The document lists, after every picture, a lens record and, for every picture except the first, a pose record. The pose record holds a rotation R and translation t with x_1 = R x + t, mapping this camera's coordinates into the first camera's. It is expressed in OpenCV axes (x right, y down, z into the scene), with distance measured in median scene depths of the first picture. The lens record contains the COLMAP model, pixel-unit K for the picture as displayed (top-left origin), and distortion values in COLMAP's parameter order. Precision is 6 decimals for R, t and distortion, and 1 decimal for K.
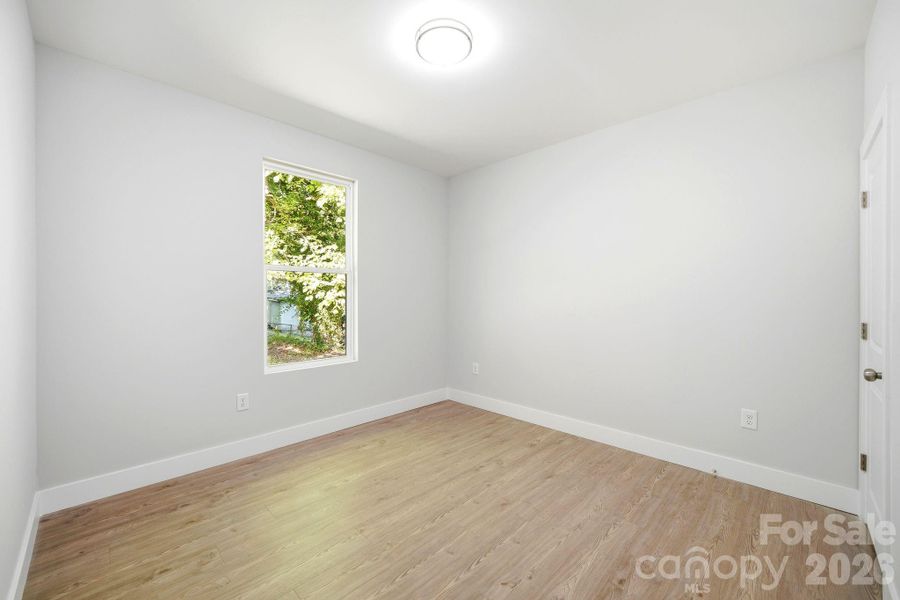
lens RADIAL K [[364.6, 0, 451.1], [0, 364.6, 298.8], [0, 0, 1]] dist [-0.009103, 0.001090]
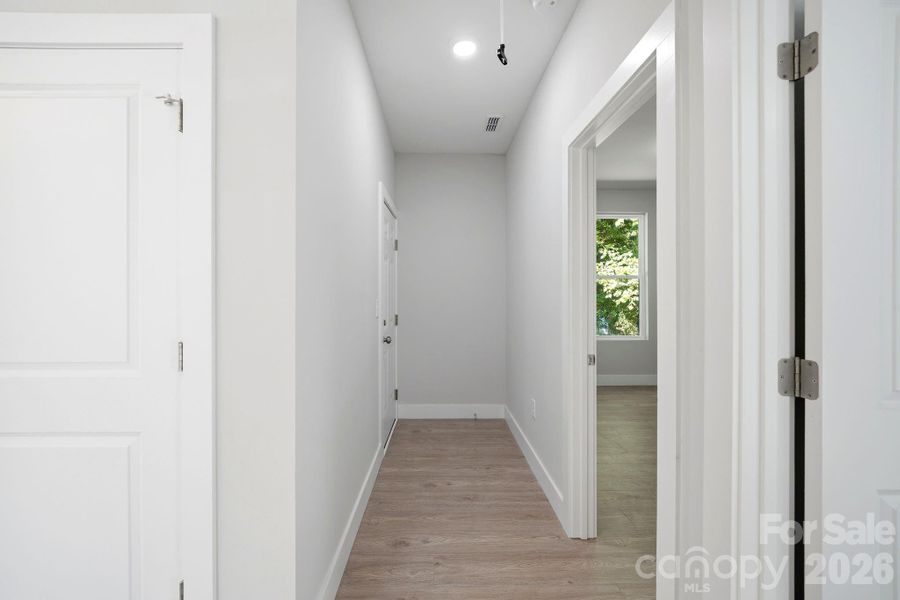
lens RADIAL K [[364.6, 0, 447.8], [0, 364.6, 295.1], [0, 0, 1]] dist [-0.009103, 0.001090]
pose [[0.715651, -0.007451, -0.698418, 0.092548], [0.003118, 0.999967, -0.007473, 0.002557], [0.698451, 0.003170, 0.715651, -0.293566]]
